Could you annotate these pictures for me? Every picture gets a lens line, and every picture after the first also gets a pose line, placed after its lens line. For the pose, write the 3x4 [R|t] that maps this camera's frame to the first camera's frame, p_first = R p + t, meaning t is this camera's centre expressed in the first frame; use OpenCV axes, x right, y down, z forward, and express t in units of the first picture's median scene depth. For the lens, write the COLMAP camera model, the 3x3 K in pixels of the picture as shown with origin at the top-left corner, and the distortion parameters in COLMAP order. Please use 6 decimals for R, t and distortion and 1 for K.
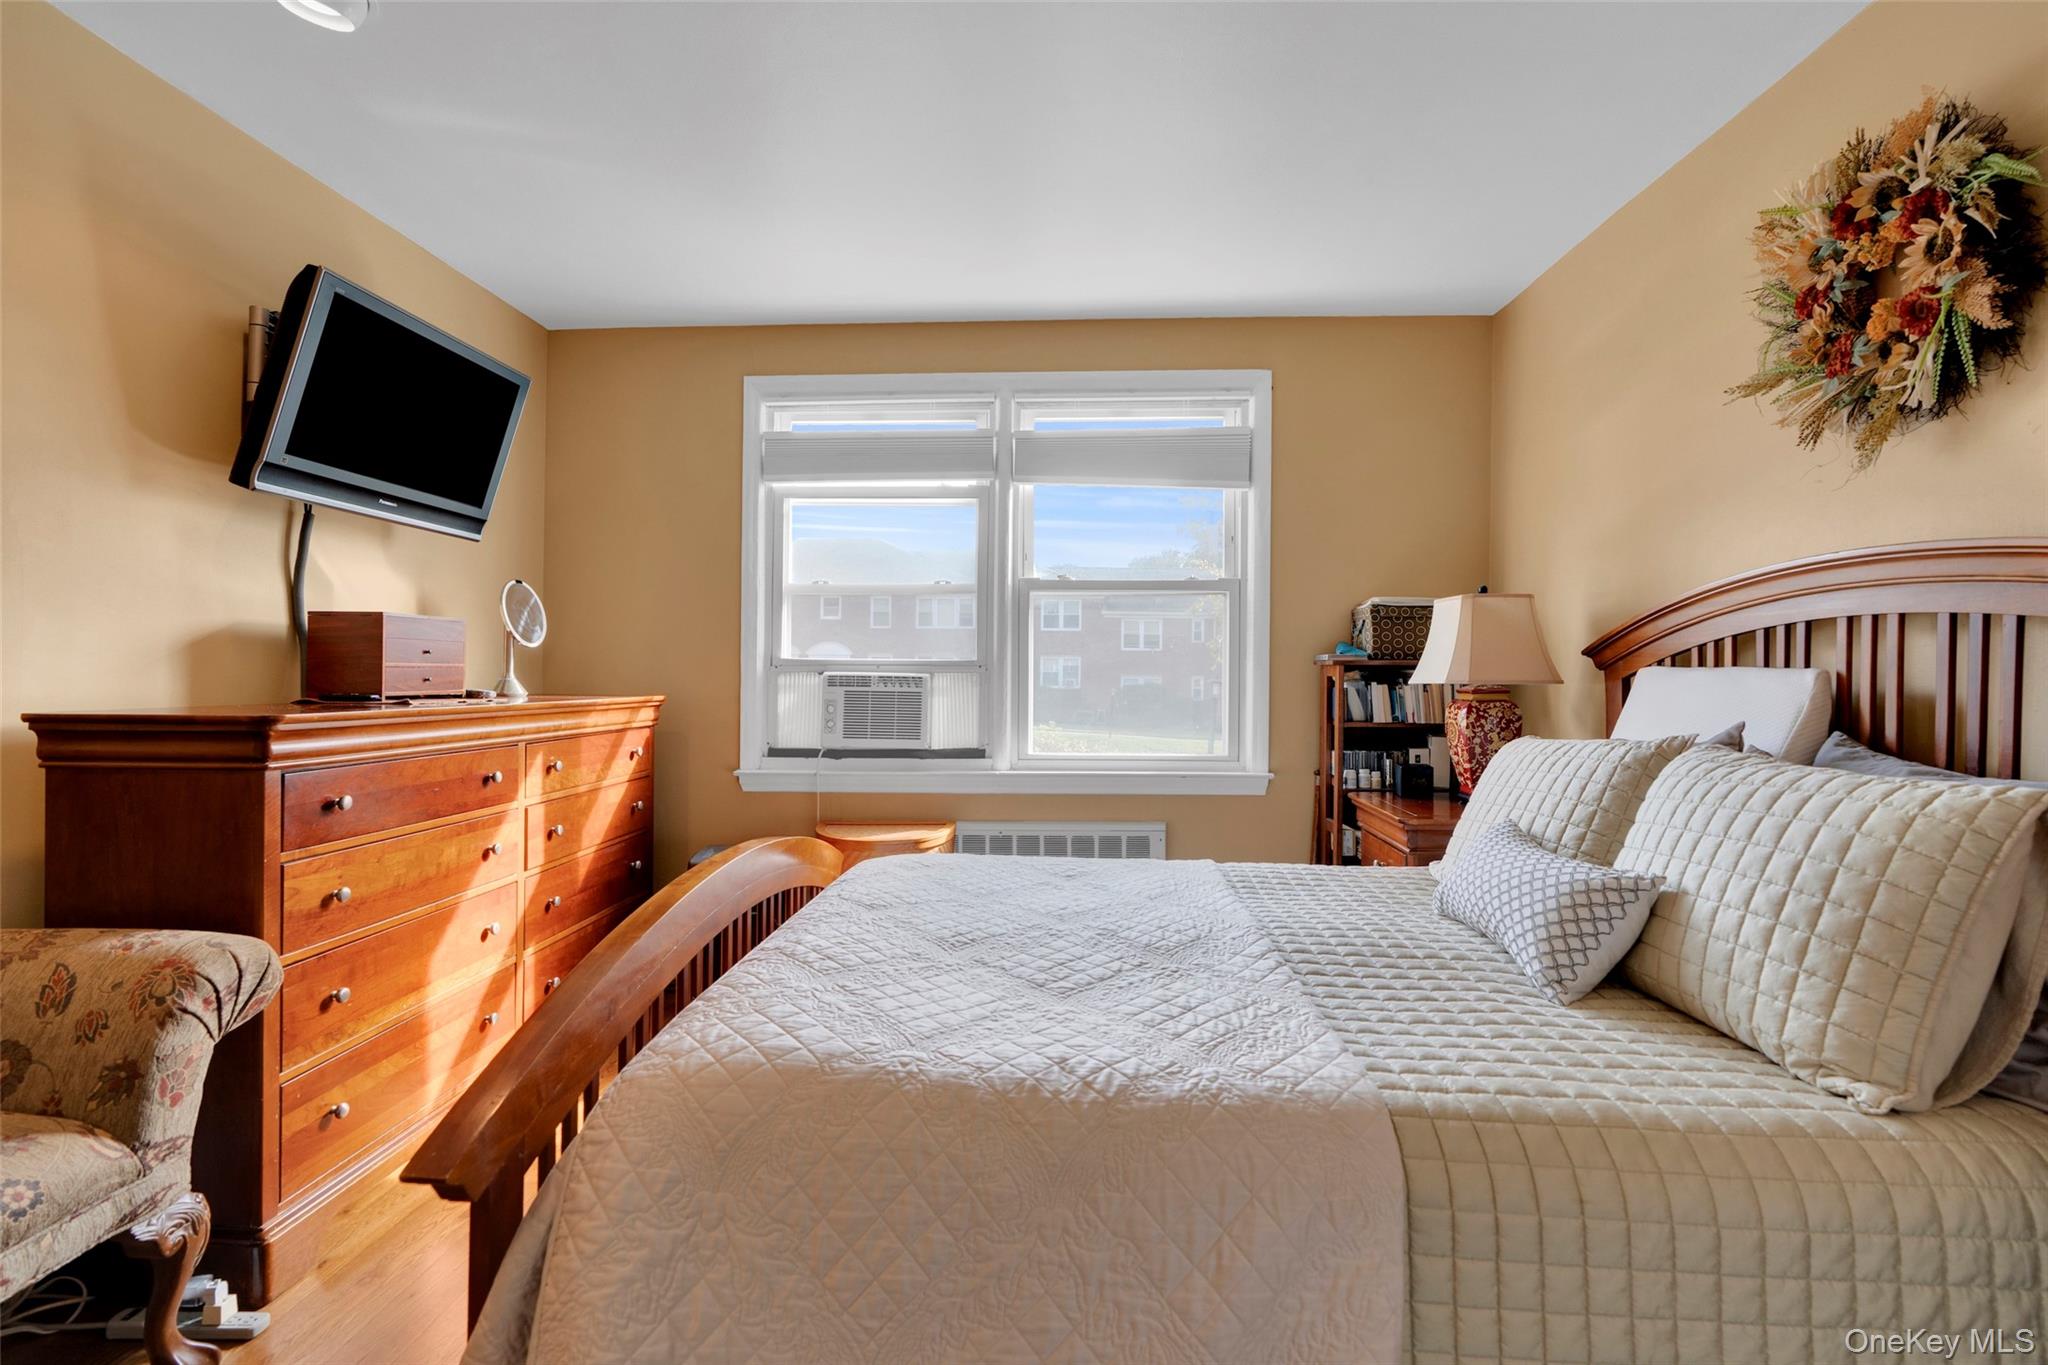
lens RADIAL K [[935.2, 0, 1022.2], [0, 935.2, 678.5], [0, 0, 1]] dist [-0.005715, -0.000397]
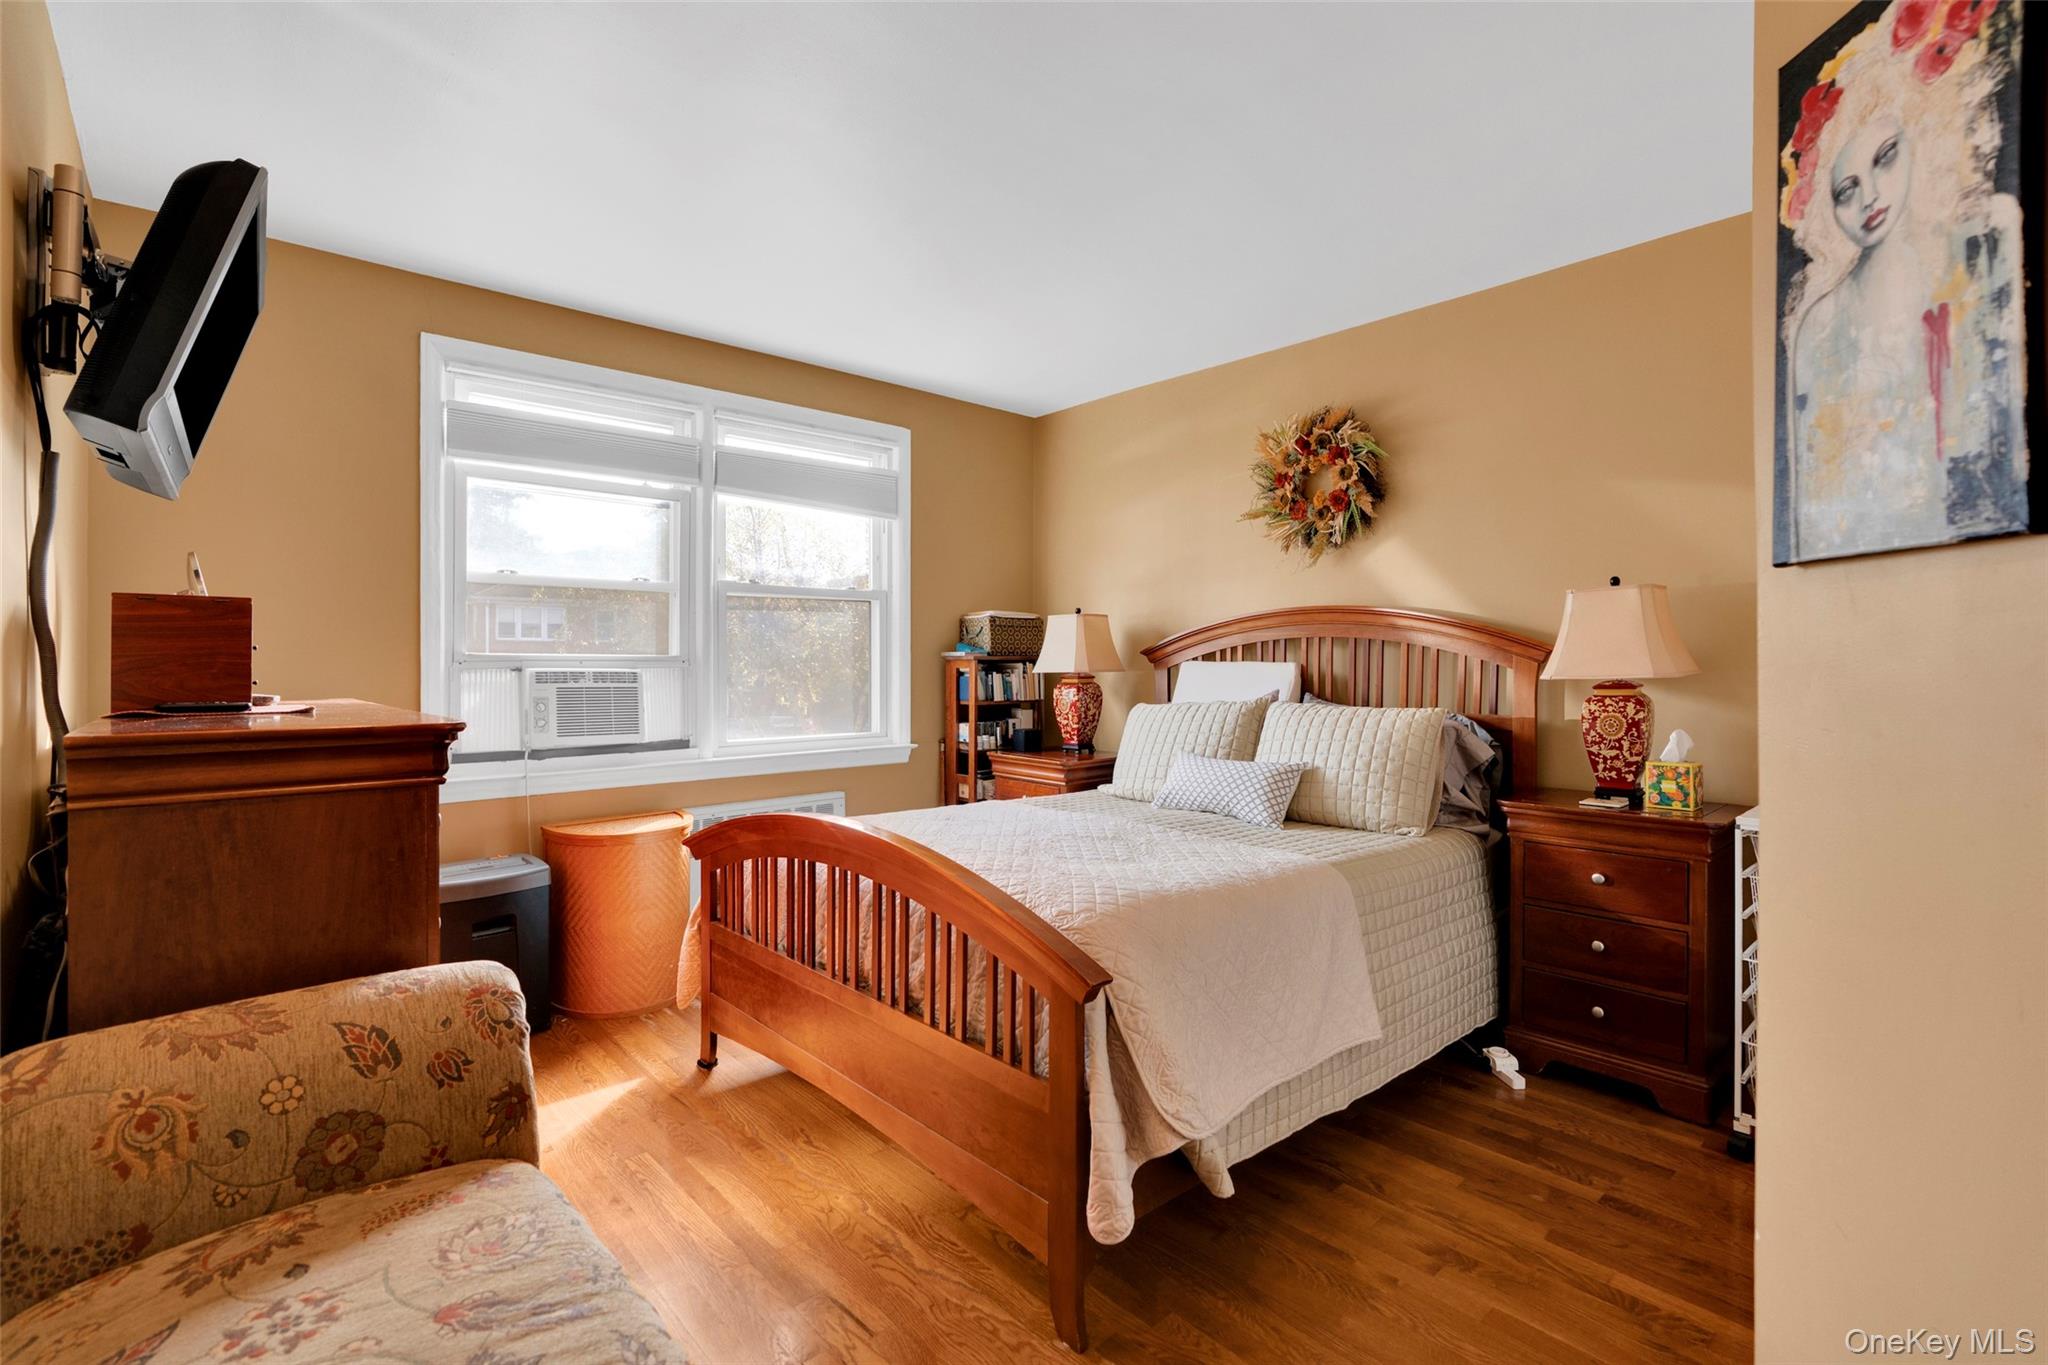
lens RADIAL K [[935.2, 0, 1025.0], [0, 935.2, 673.2], [0, 0, 1]] dist [-0.005715, -0.000397]
pose [[0.708970, -0.013552, 0.705108, -0.835856], [0.009501, 0.999908, 0.009665, -0.010437], [-0.705175, -0.000153, 0.709034, -0.032703]]
